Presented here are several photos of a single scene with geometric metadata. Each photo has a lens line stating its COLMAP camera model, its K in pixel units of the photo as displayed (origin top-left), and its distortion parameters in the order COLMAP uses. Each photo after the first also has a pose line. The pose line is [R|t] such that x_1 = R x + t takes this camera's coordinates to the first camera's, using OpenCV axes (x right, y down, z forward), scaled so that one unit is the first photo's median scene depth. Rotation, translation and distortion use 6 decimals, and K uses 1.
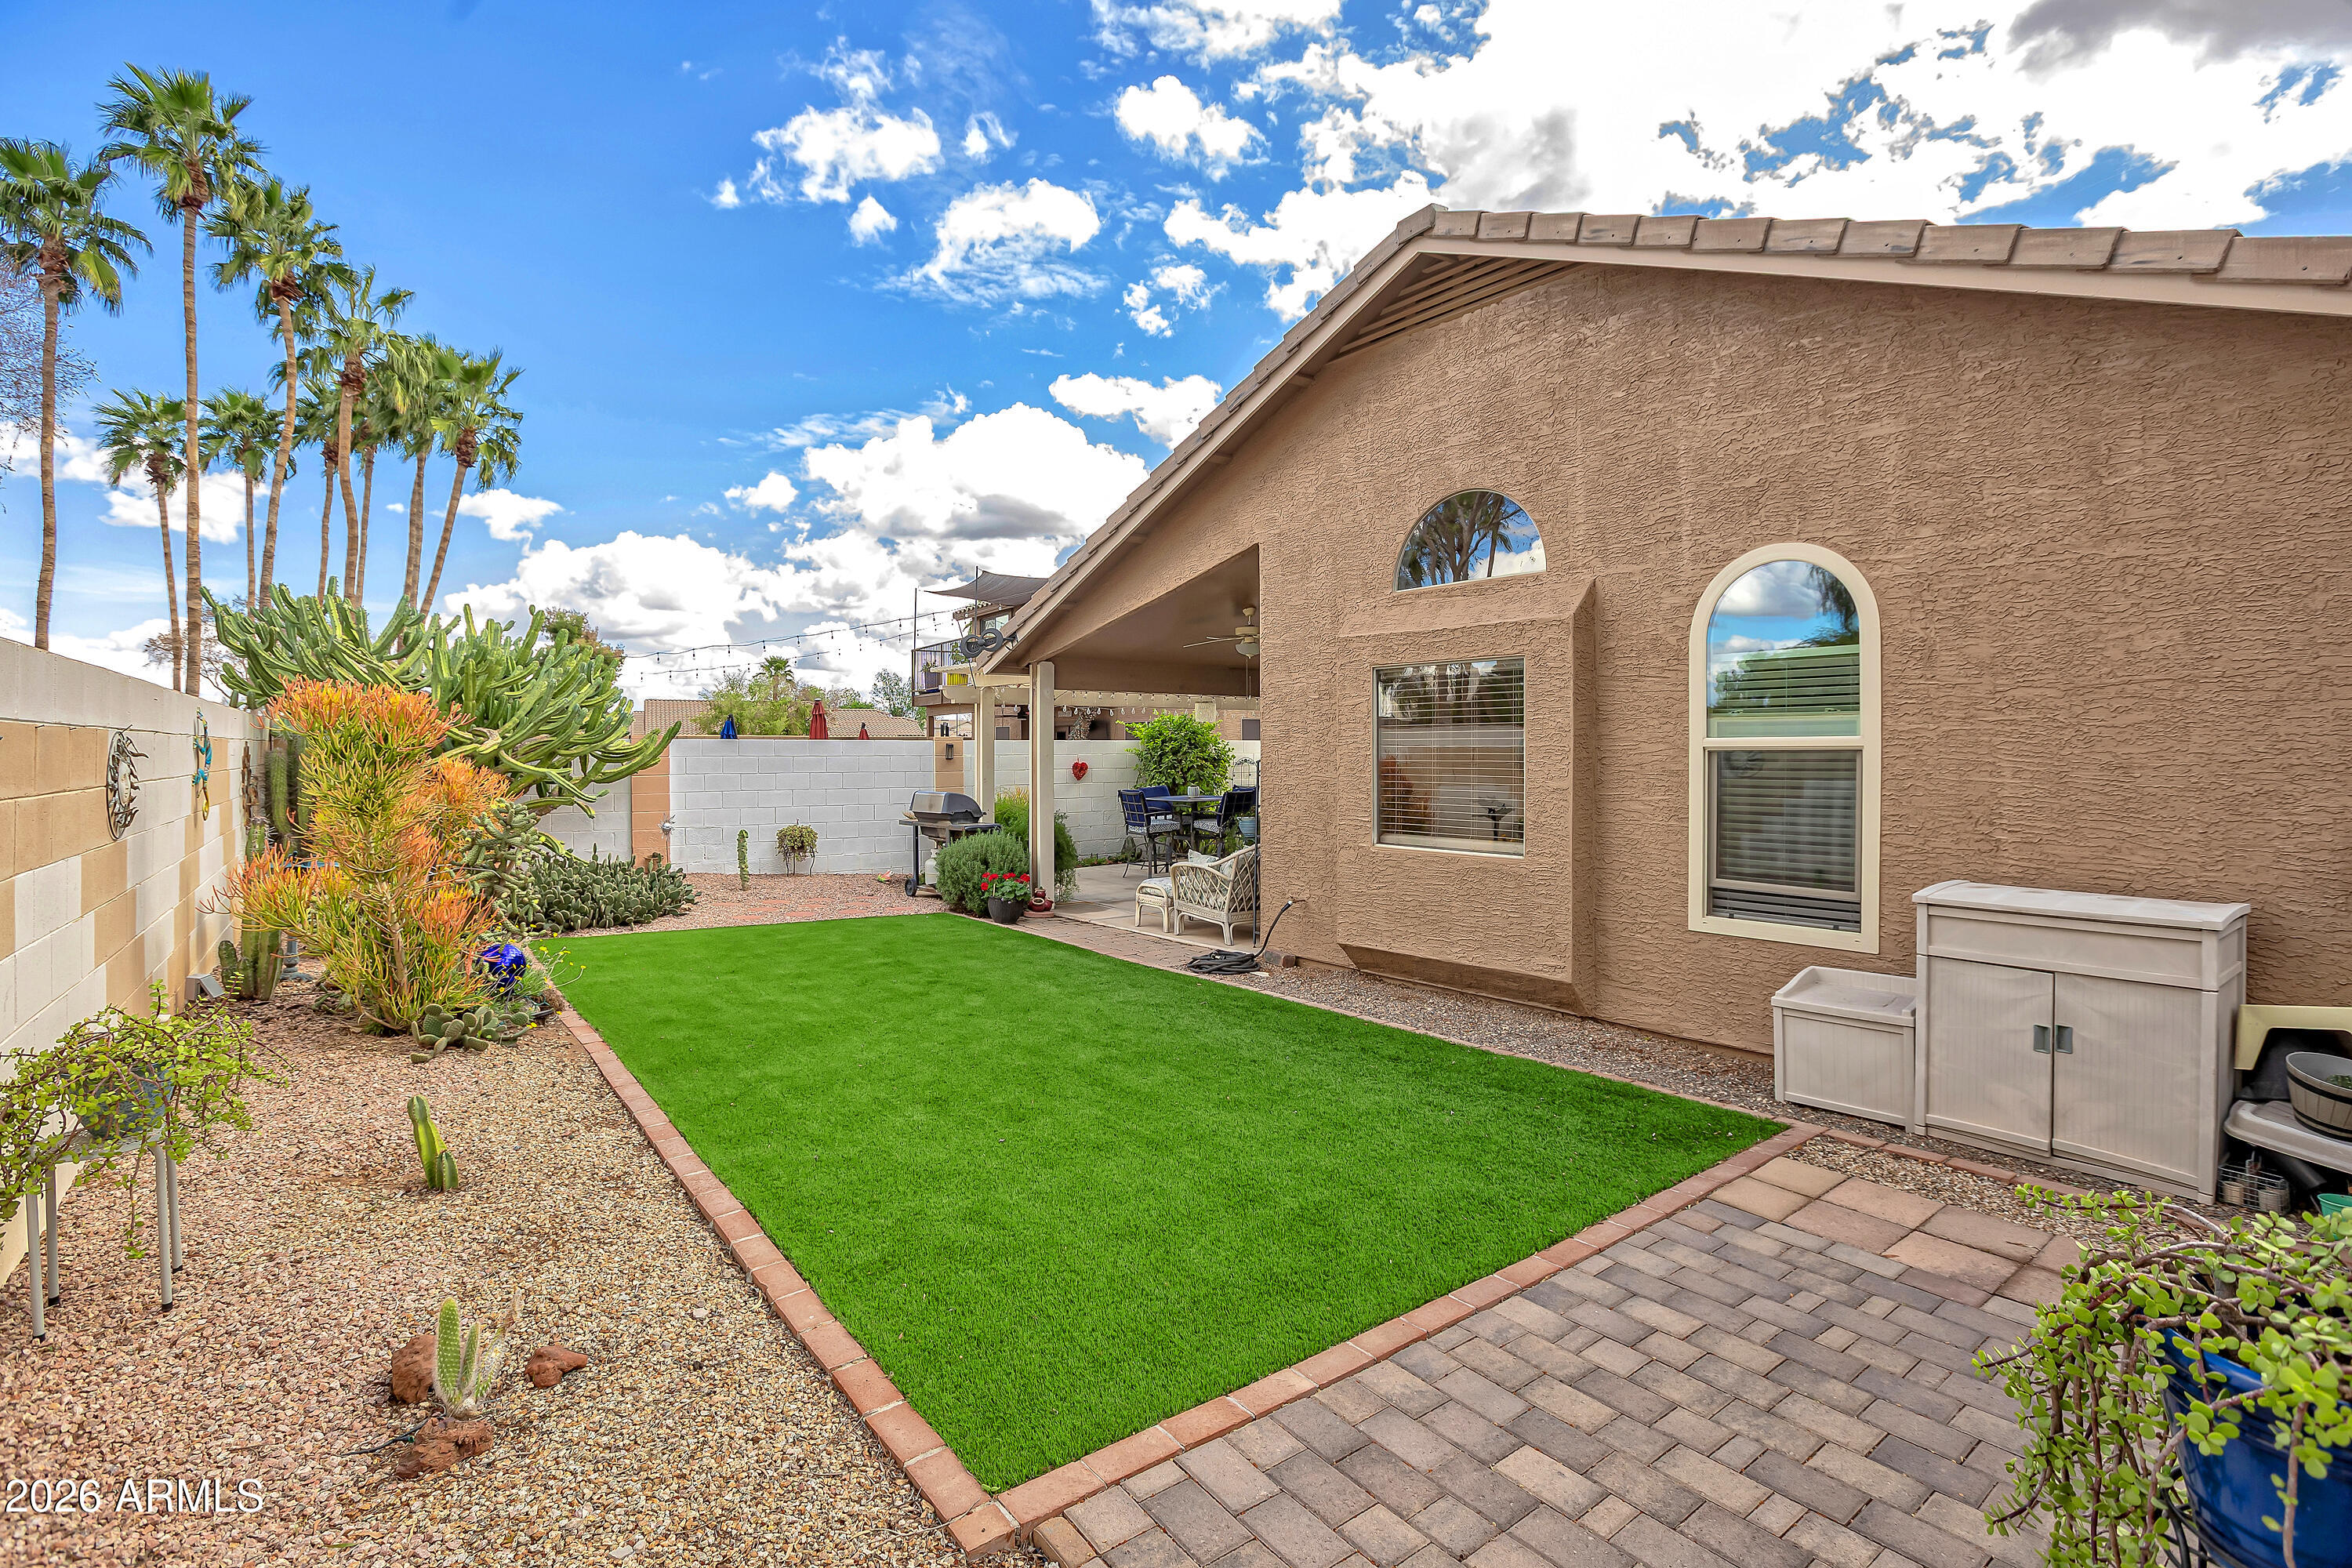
lens RADIAL K [[1109.5, 0, 1180.2], [0, 1109.5, 781.7], [0, 0, 1]] dist [-0.032049, 0.002689]
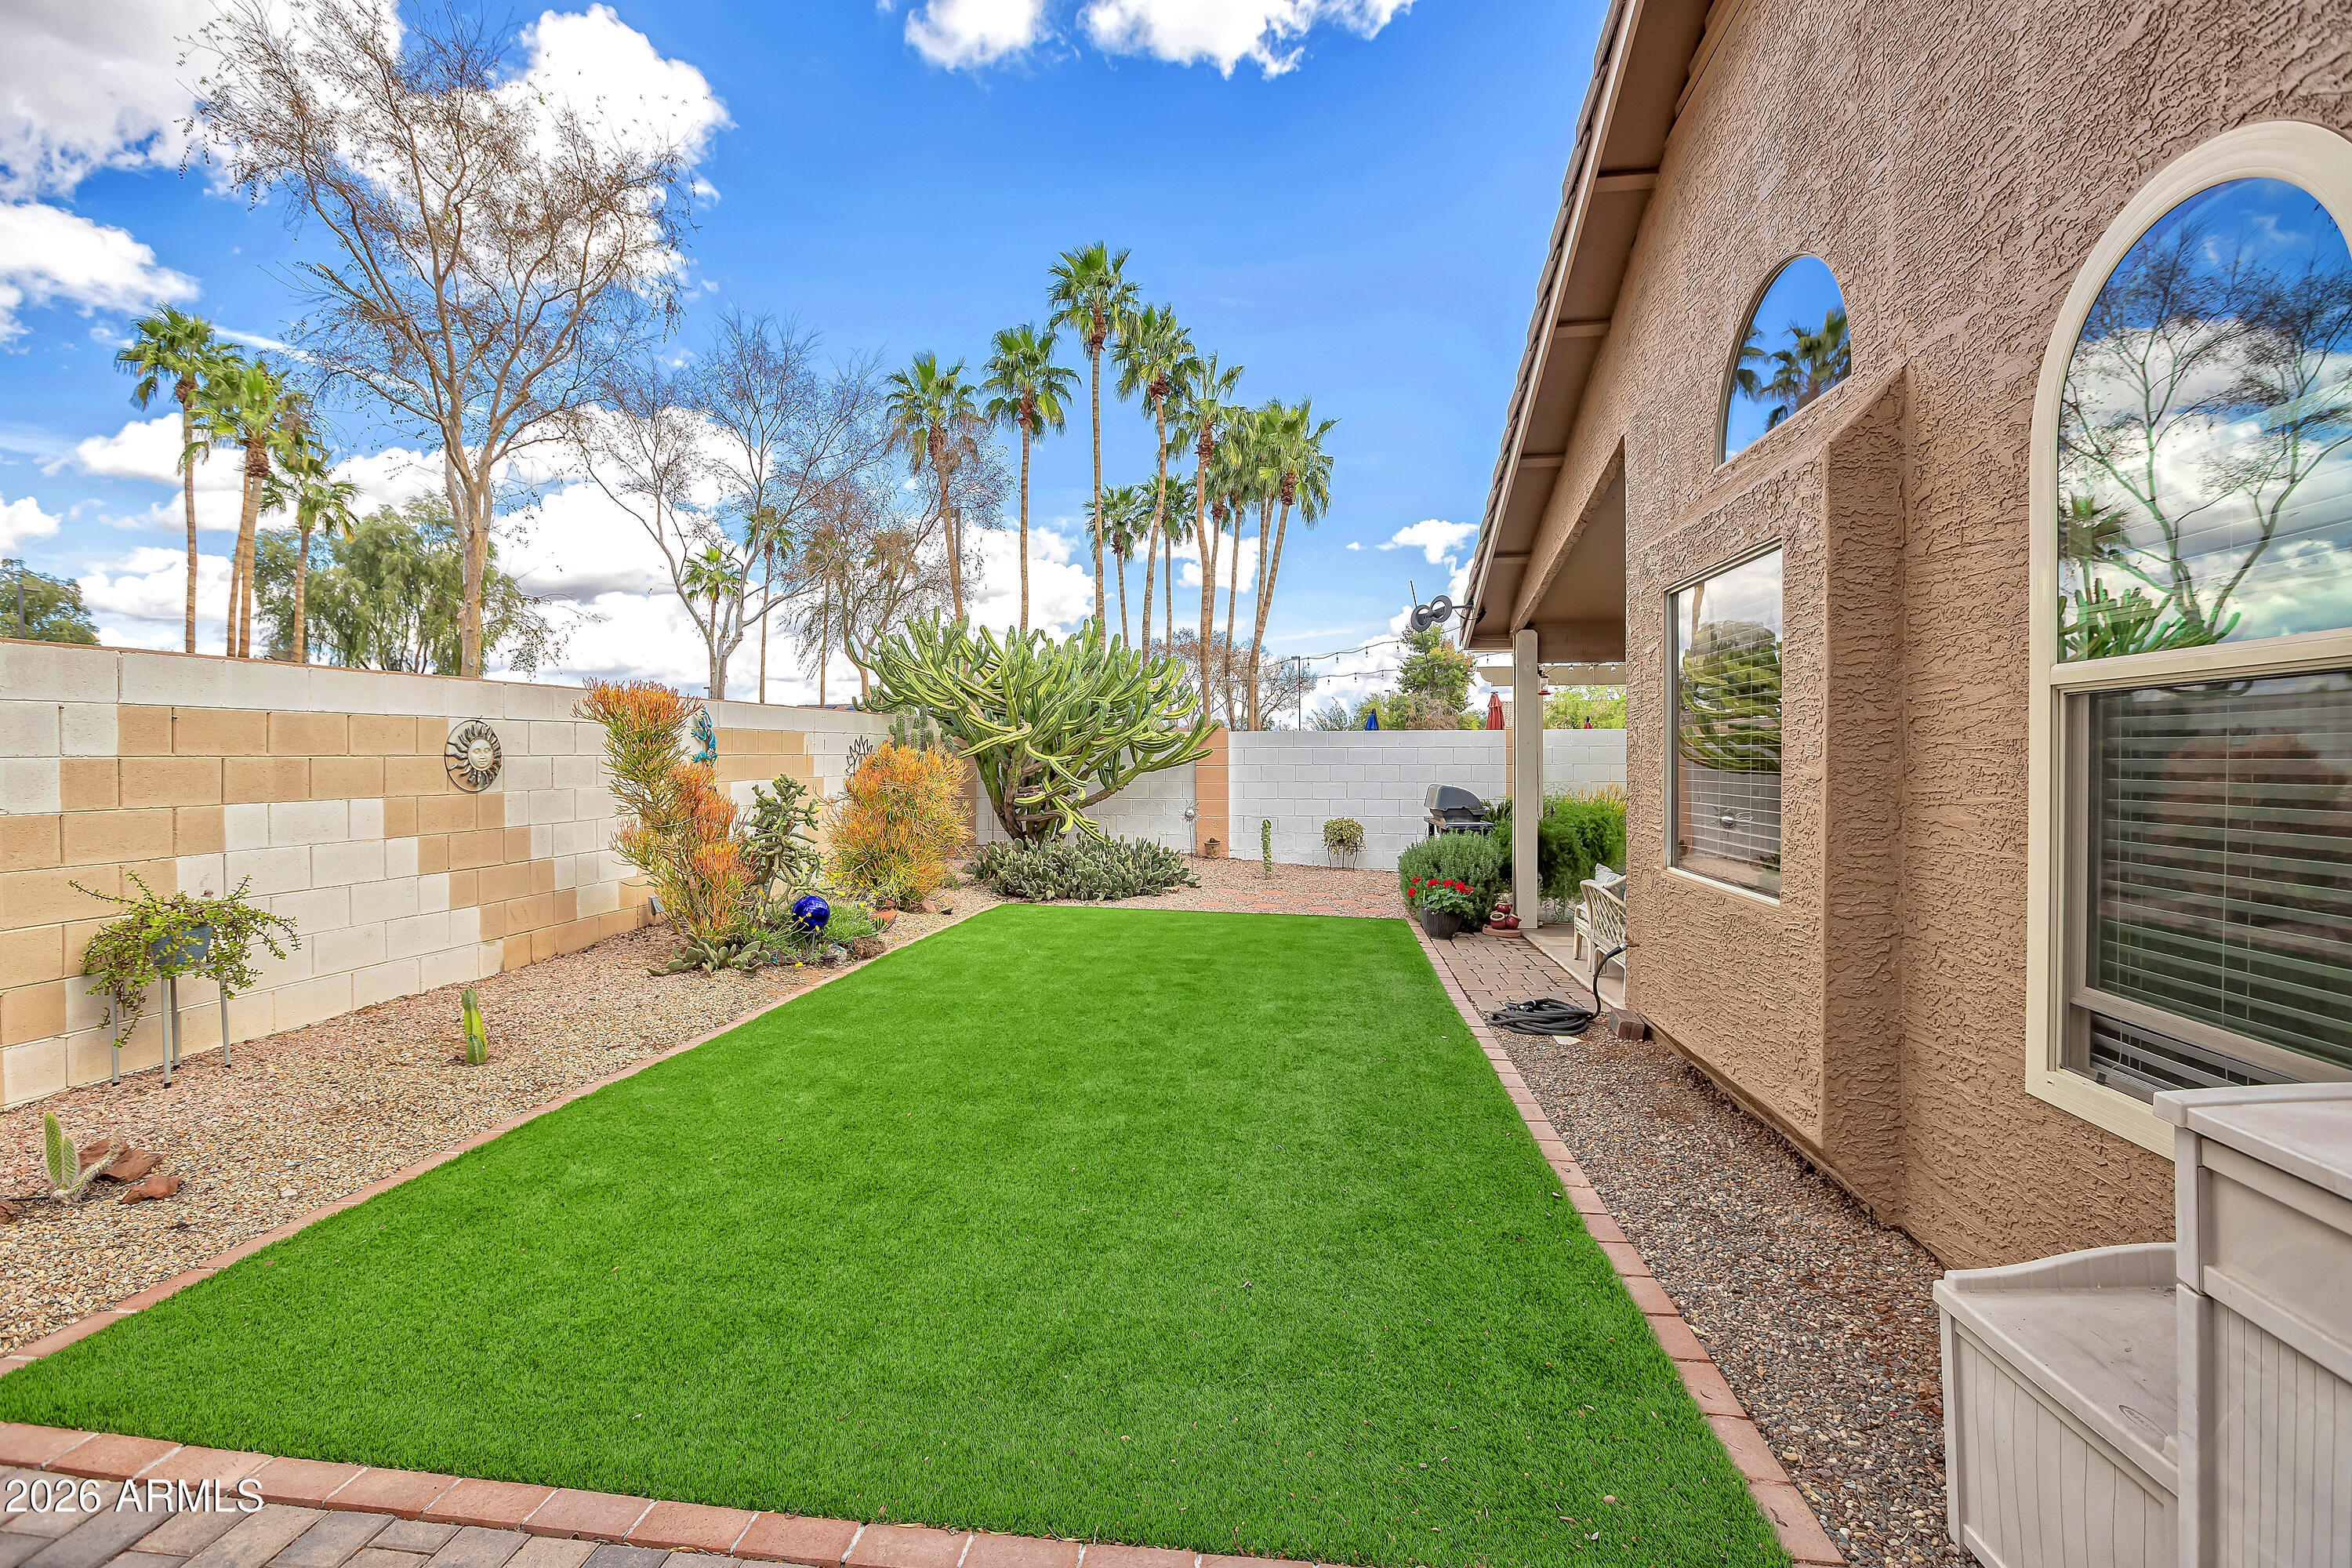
lens RADIAL K [[1109.5, 0, 1170.0], [0, 1109.5, 774.5], [0, 0, 1]] dist [-0.032049, 0.002689]
pose [[0.690717, 0.007723, -0.723084, 0.149393], [-0.012100, 0.999926, -0.000879, 0.002490], [0.723024, 0.009356, 0.690760, 0.121415]]
